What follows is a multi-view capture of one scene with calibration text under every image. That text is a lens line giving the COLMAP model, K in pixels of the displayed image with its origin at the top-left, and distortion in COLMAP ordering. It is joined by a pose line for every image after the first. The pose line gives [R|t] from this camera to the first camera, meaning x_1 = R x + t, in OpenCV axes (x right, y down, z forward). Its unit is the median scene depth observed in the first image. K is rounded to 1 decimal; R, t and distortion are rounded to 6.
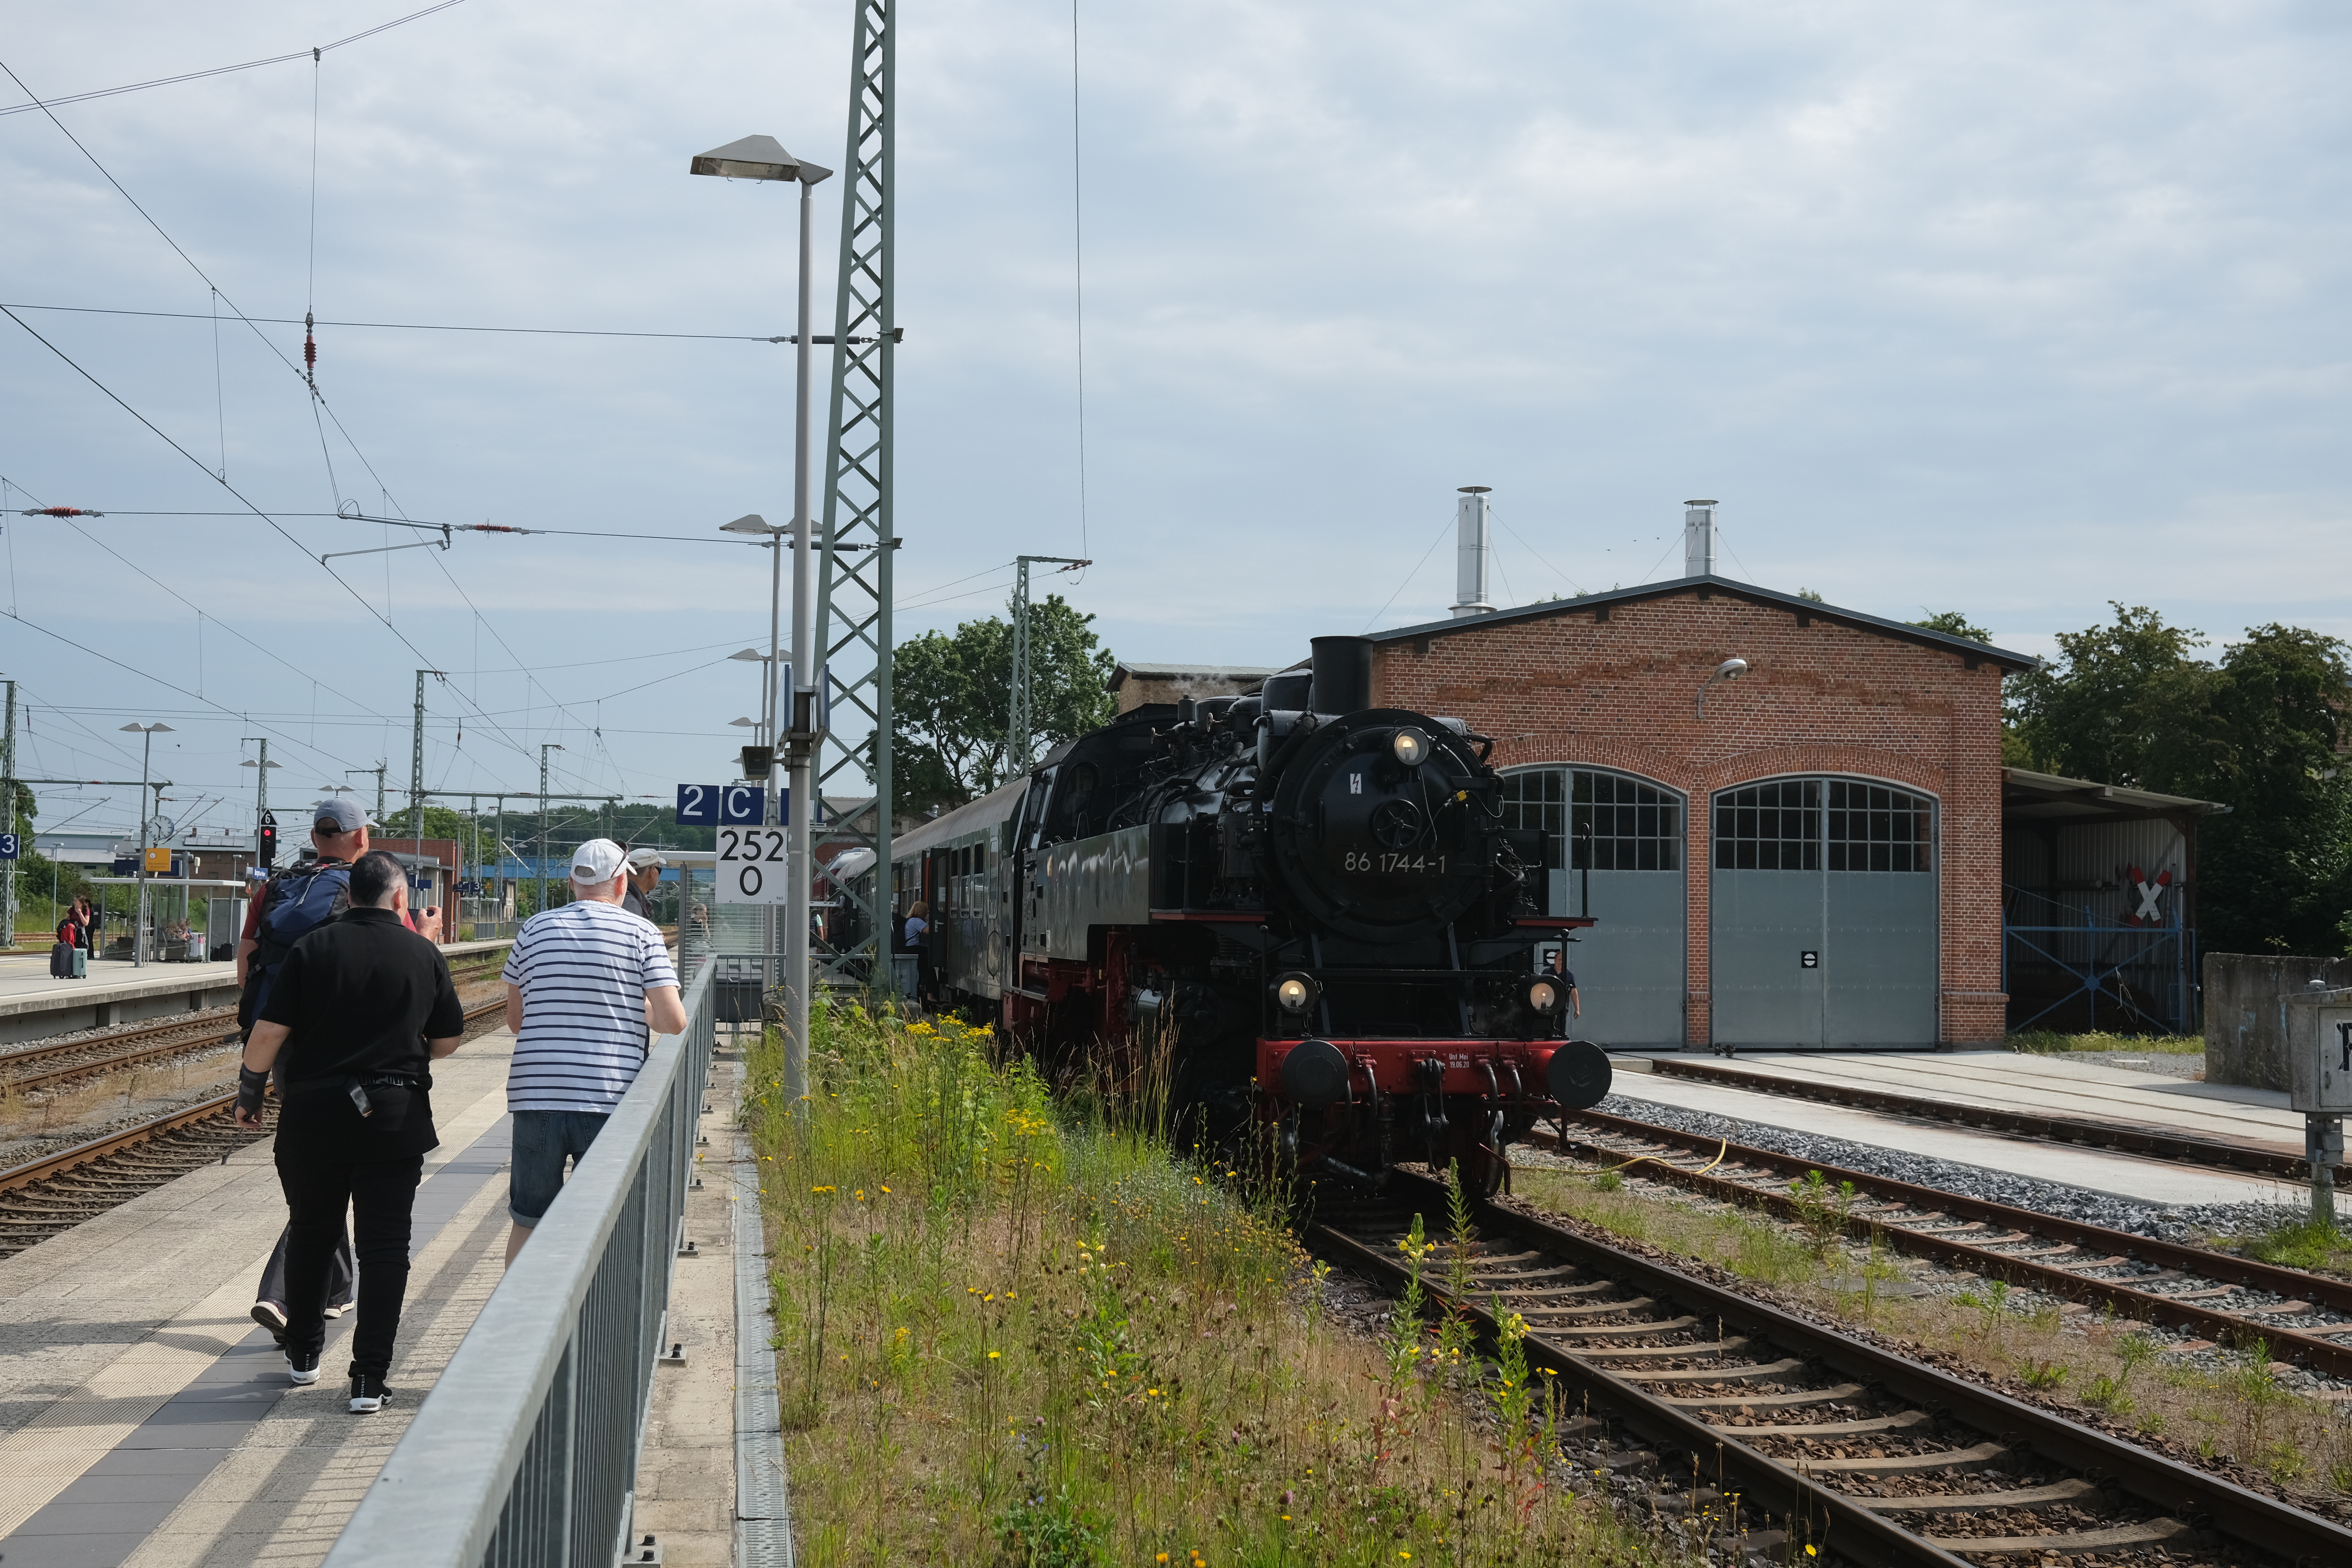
lens RADIAL K [[2422.1, 0, 1183.5], [0, 2422.1, 780.6], [0, 0, 1]] dist [0.029164, 0.000000]
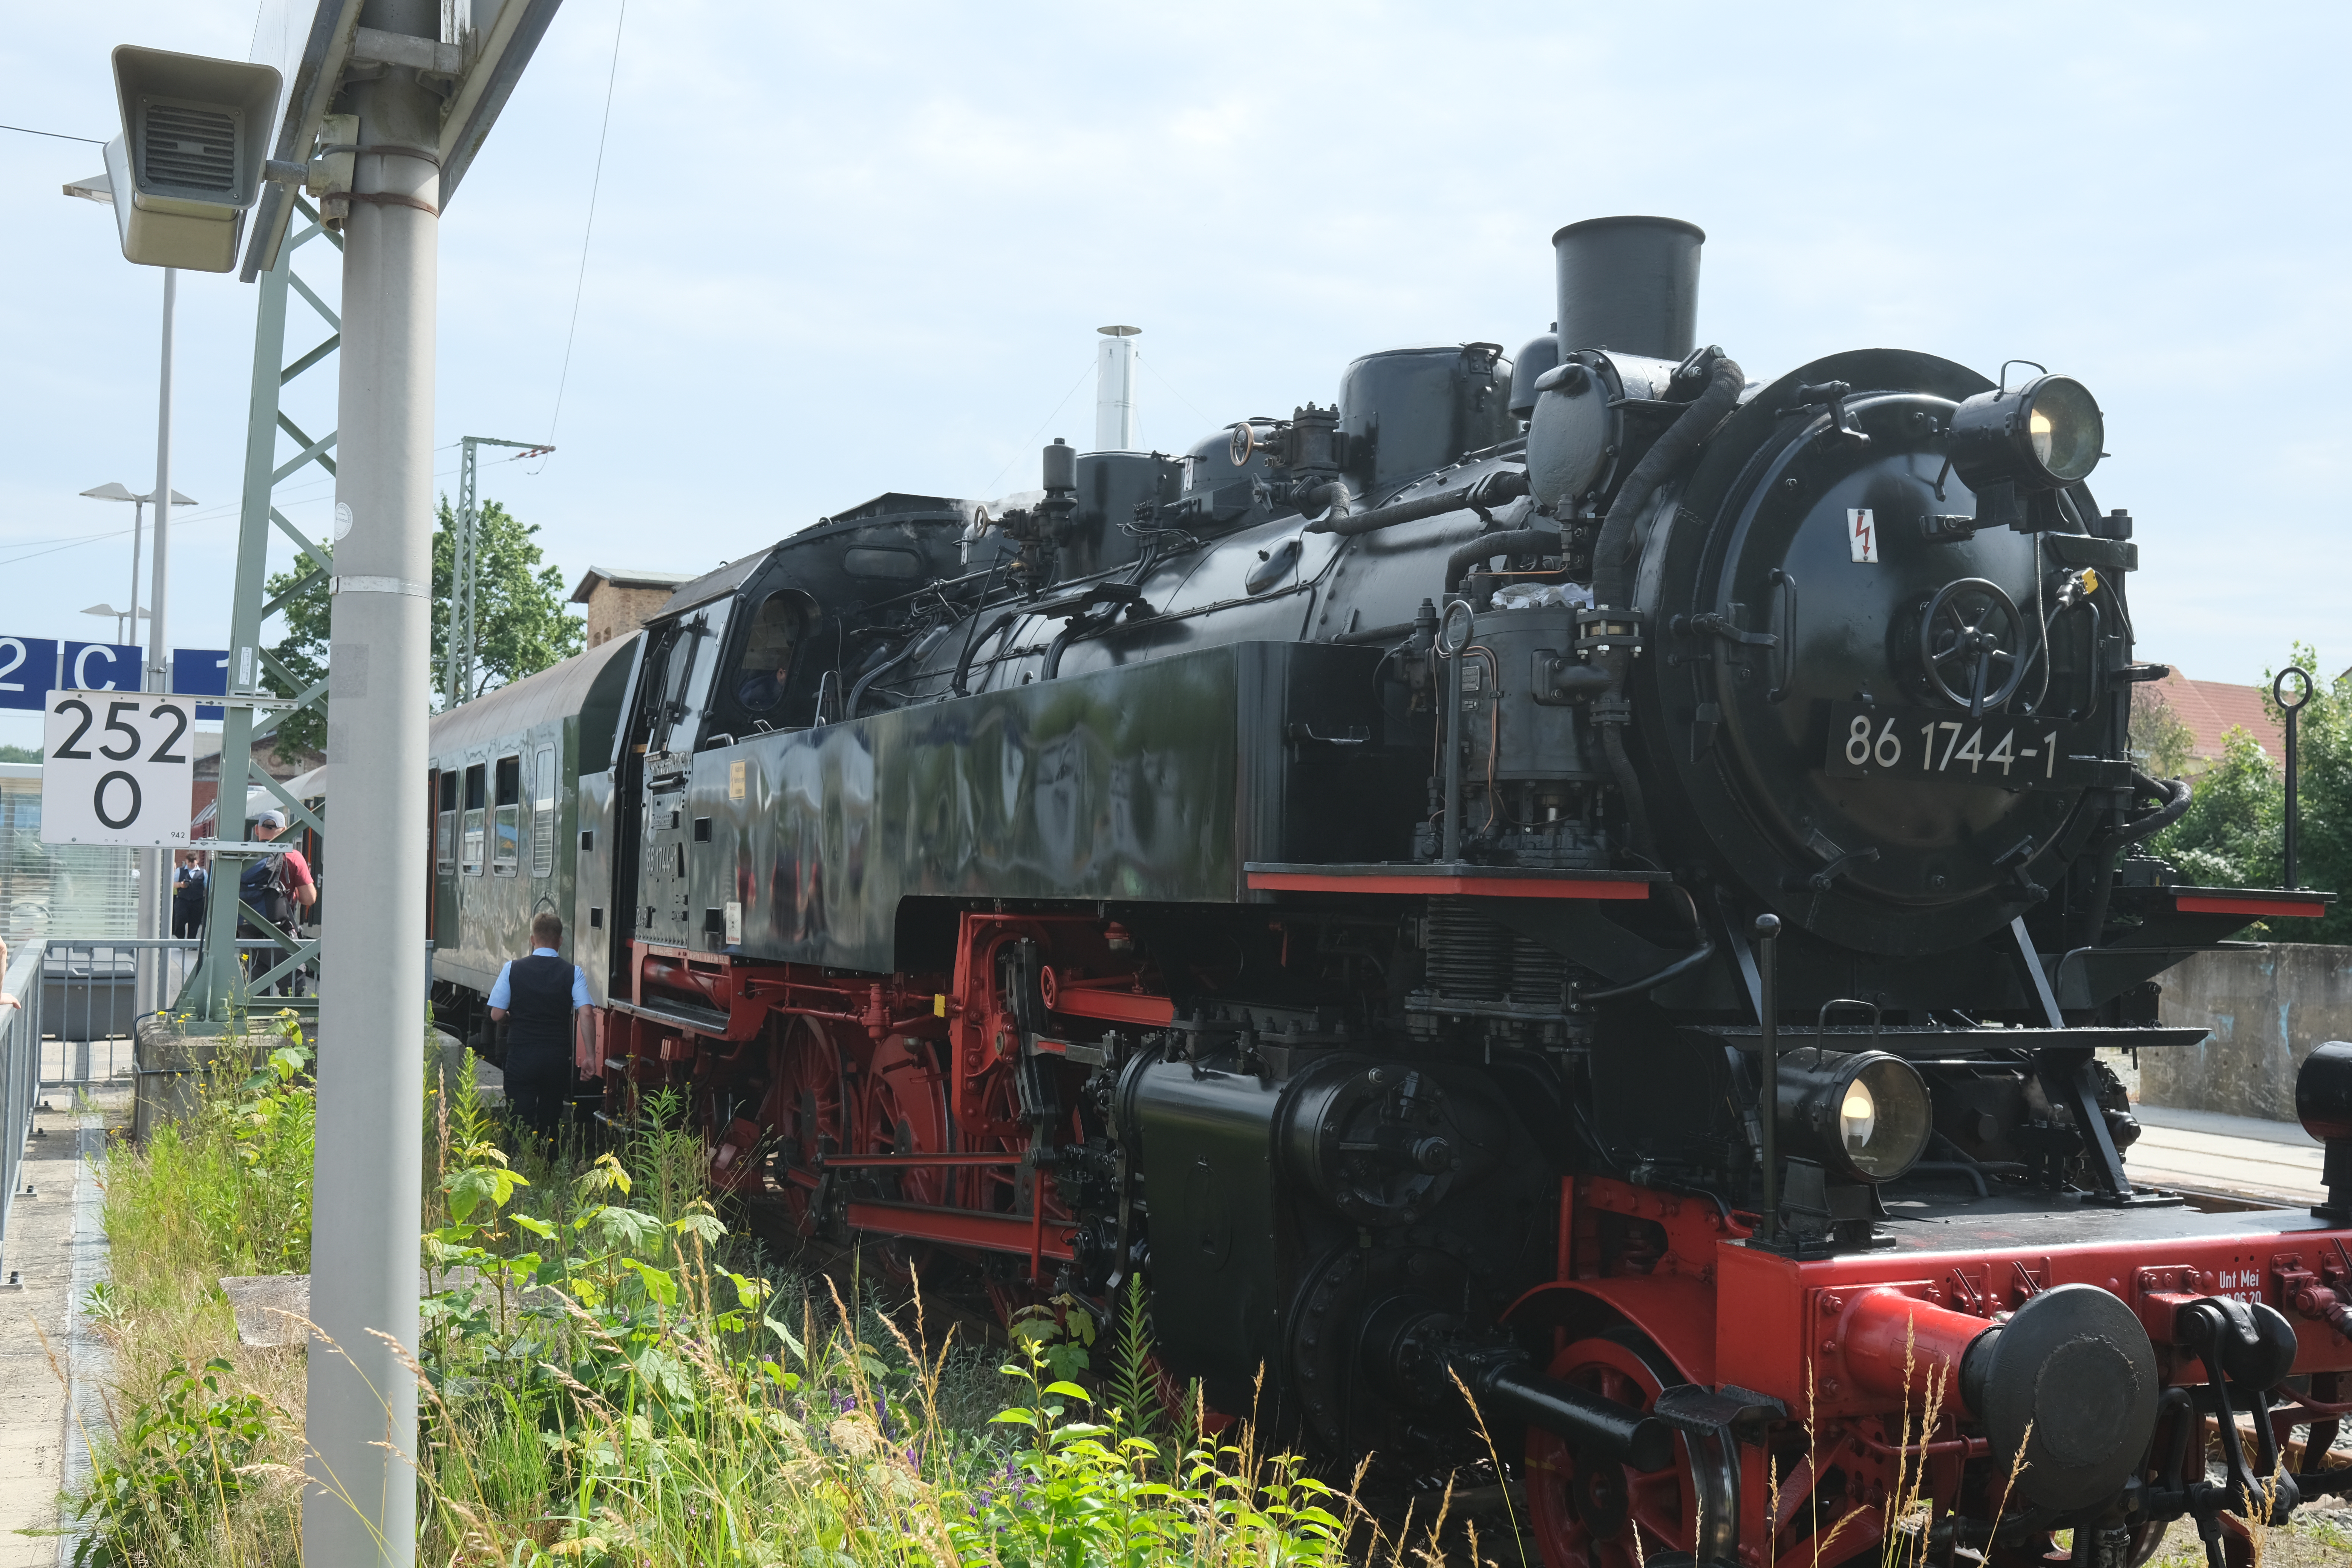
lens RADIAL K [[2422.1, 0, 1162.0], [0, 2422.1, 794.7], [0, 0, 1]] dist [0.029164, 0.000000]
pose [[0.973188, 0.018496, 0.229267, -0.058854], [-0.023857, 0.999502, 0.020632, 0.017554], [-0.228772, -0.025548, 0.973145, 0.323457]]
